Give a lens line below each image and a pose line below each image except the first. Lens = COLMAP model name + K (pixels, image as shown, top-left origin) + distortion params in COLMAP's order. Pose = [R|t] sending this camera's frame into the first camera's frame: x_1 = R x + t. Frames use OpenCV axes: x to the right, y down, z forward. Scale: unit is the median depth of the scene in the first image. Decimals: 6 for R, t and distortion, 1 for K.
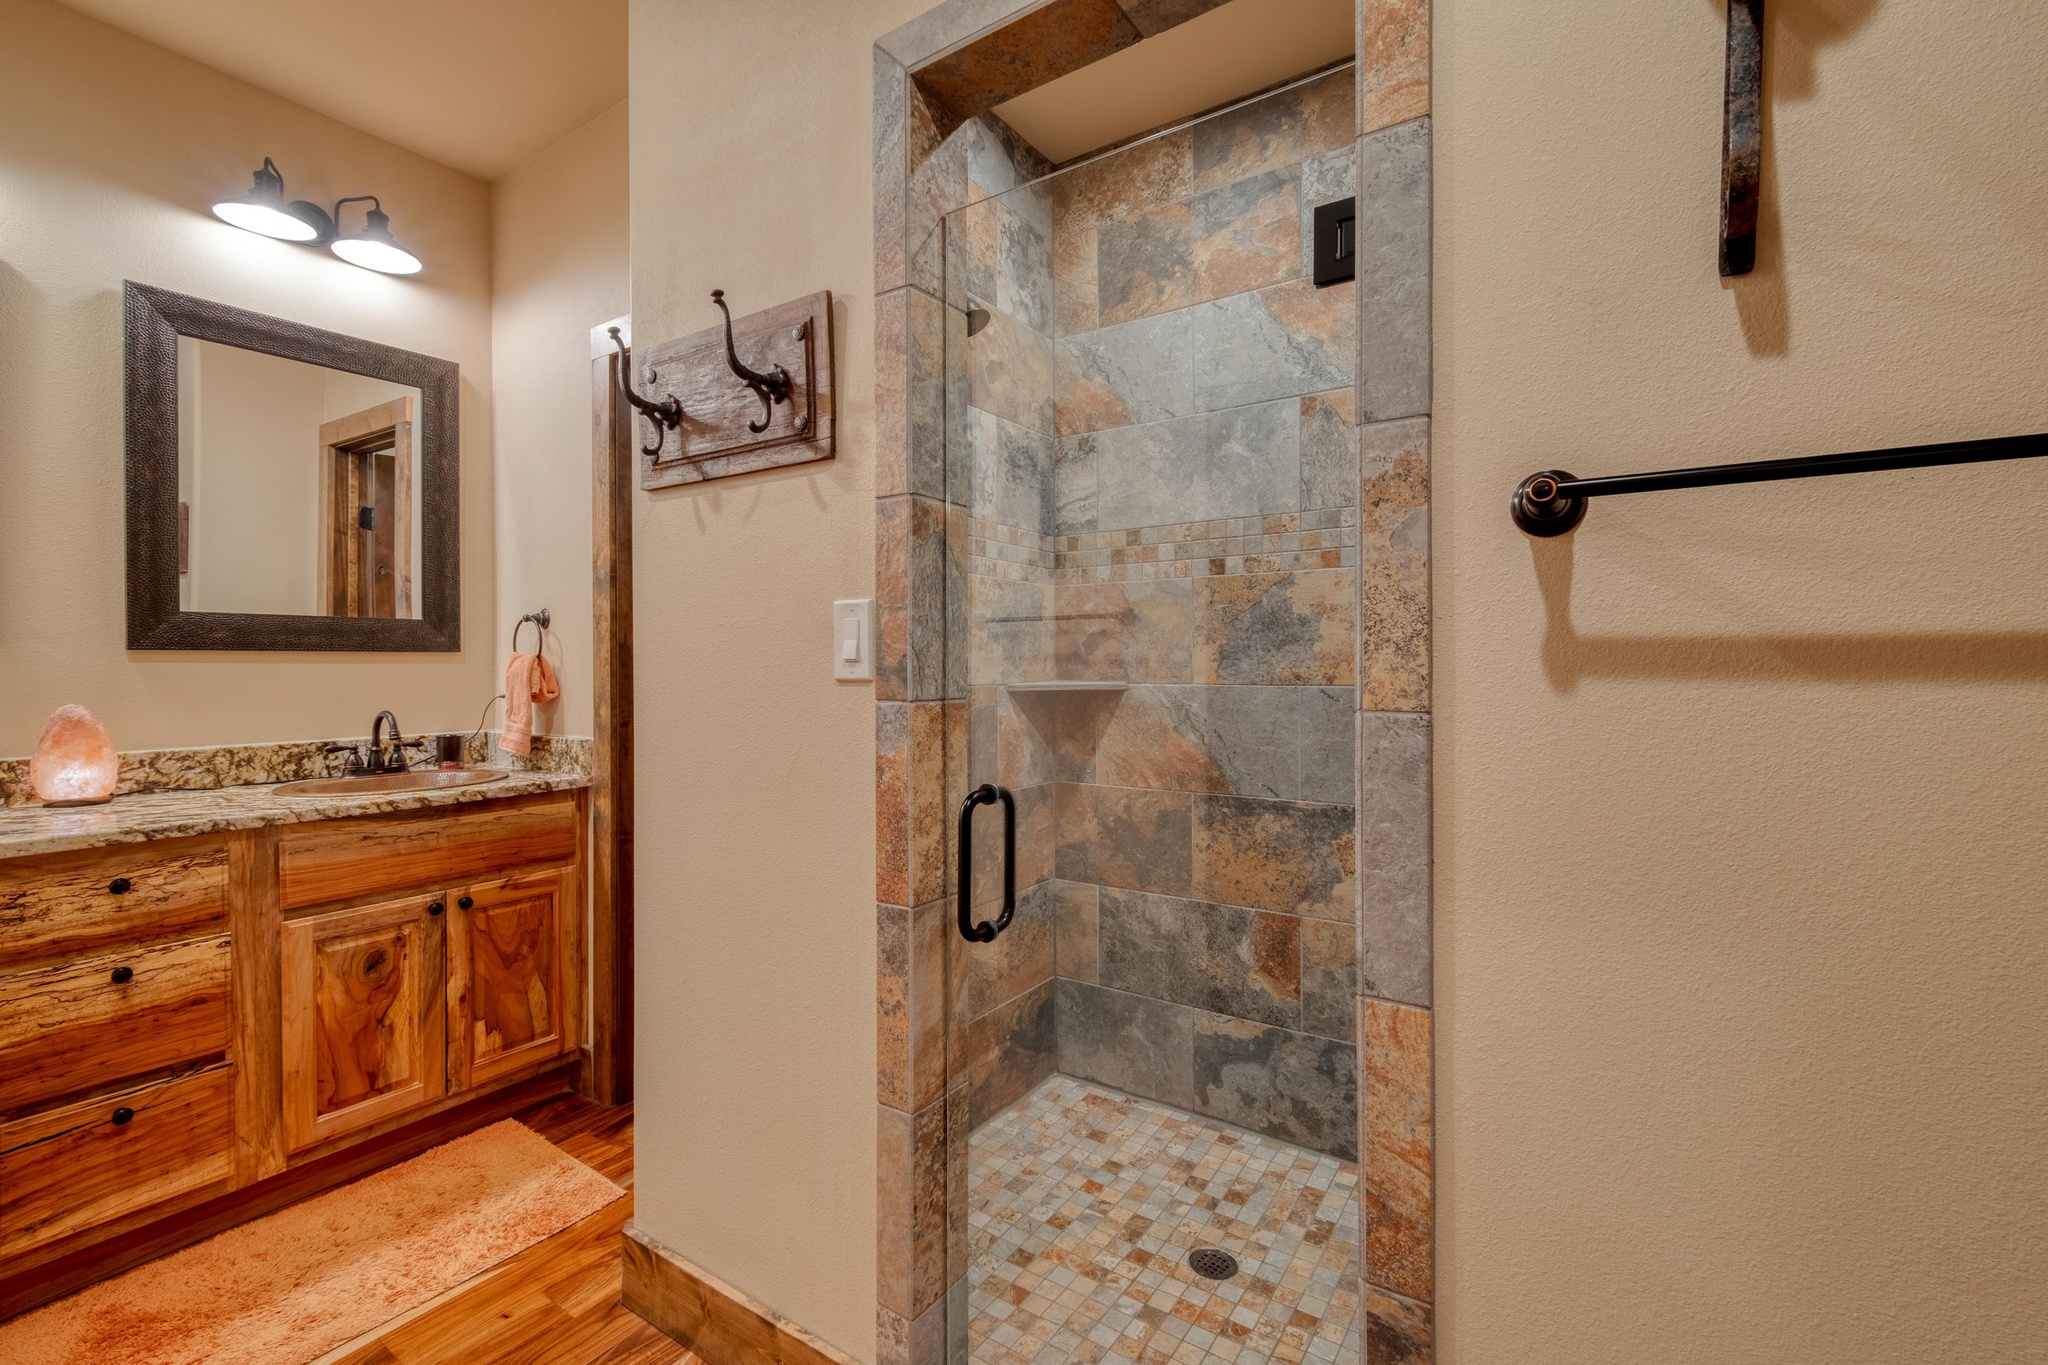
lens RADIAL K [[881.8, 0, 1038.0], [0, 881.8, 667.4], [0, 0, 1]] dist [0.007873, -0.004616]
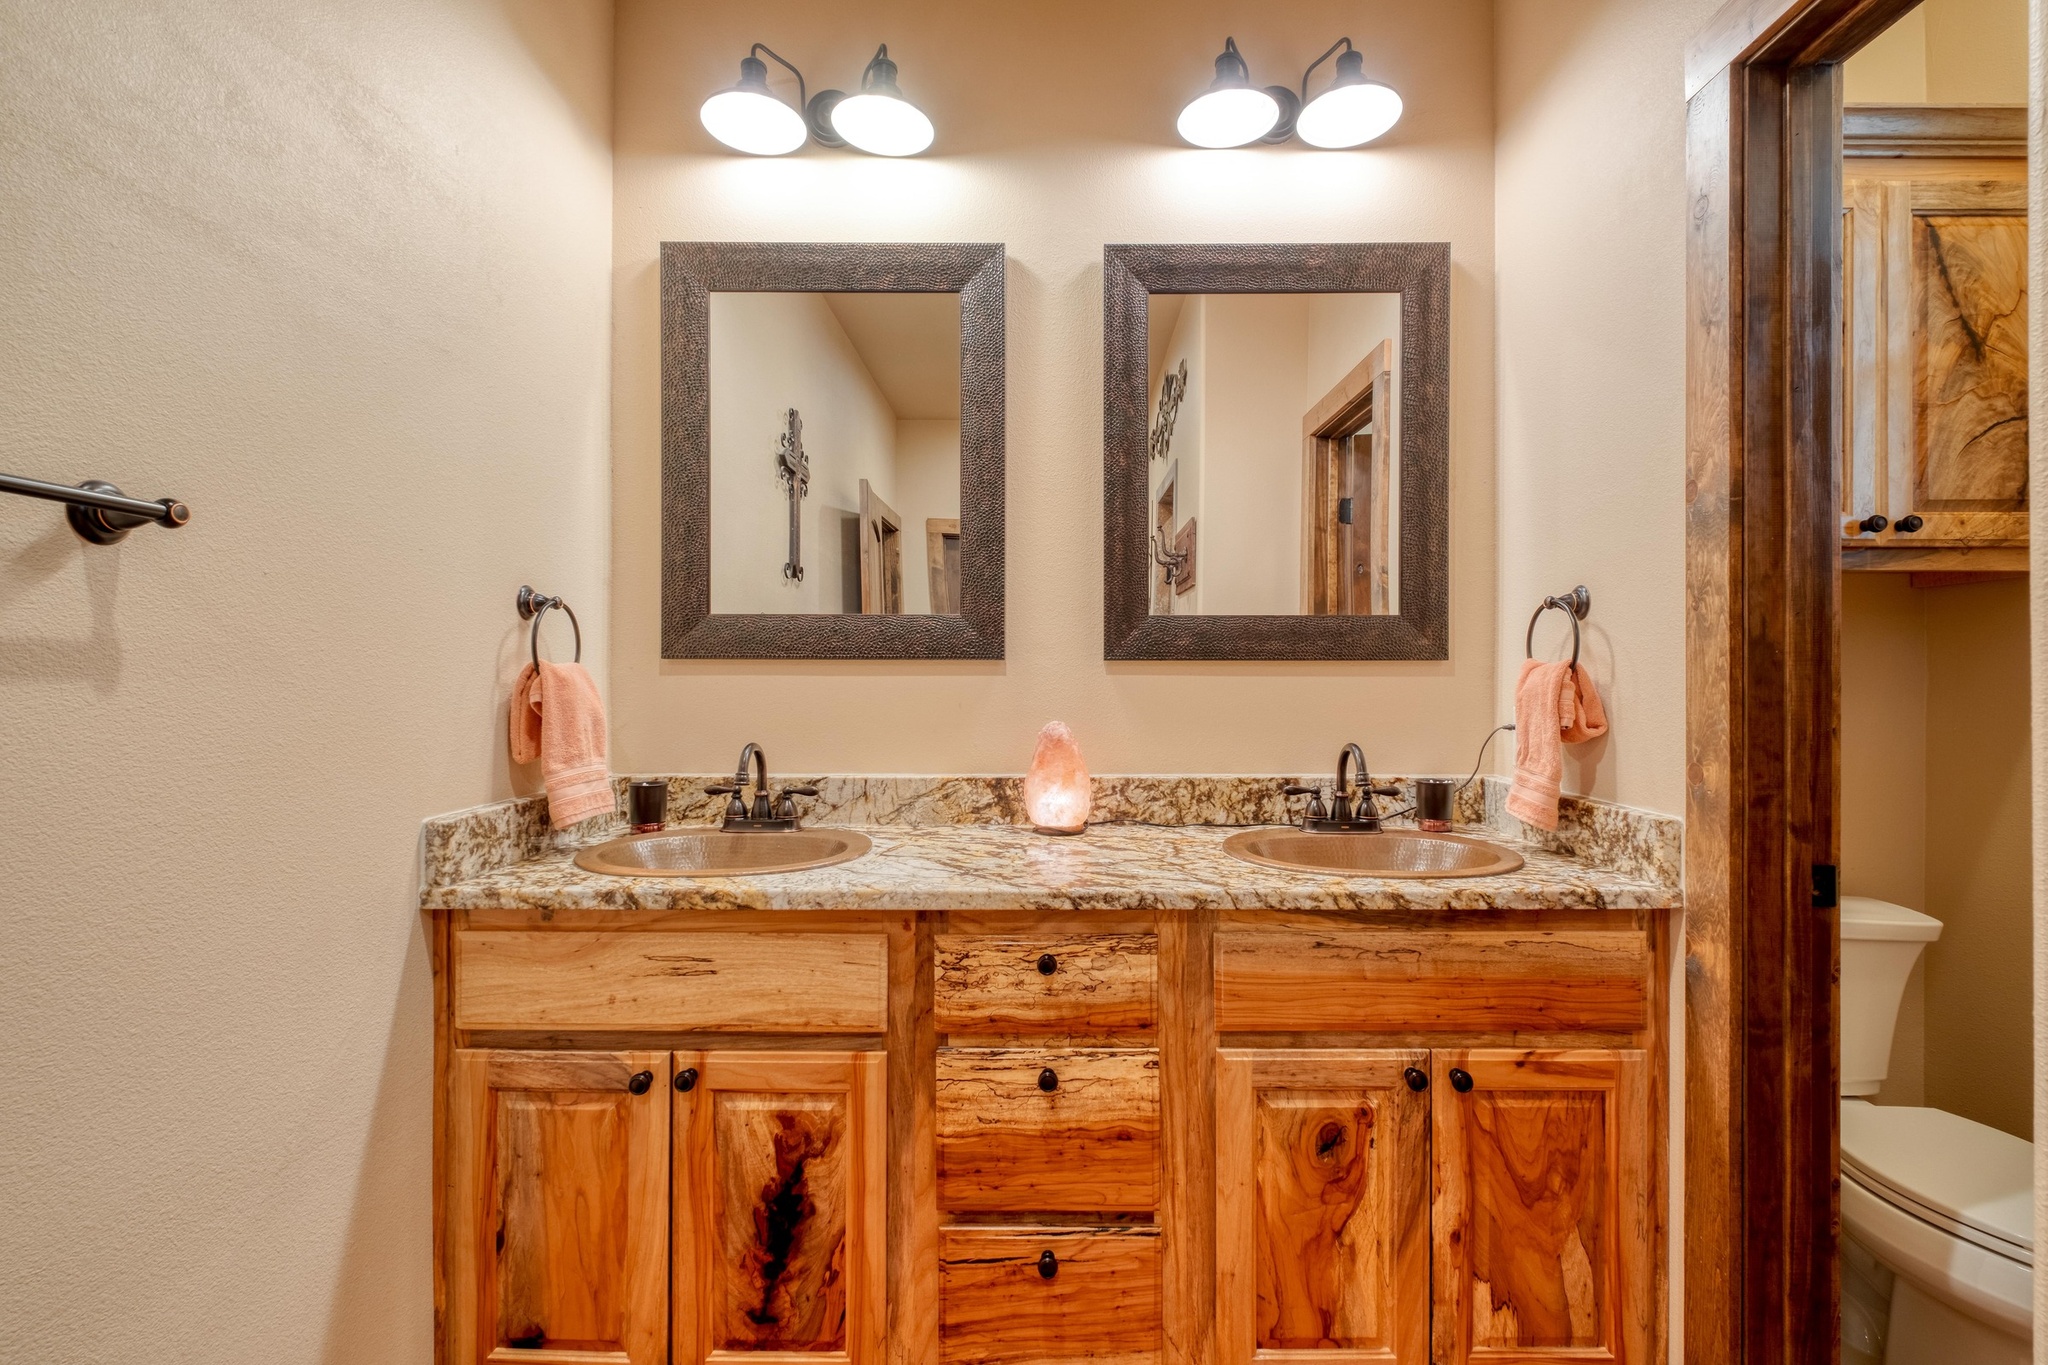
lens RADIAL K [[881.8, 0, 1036.6], [0, 881.8, 675.3], [0, 0, 1]] dist [0.007873, -0.004616]
pose [[0.539224, 0.001704, -0.842161, -0.293100], [-0.006747, 0.999975, -0.002297, -0.002145], [0.842135, 0.006921, 0.539222, 0.426108]]
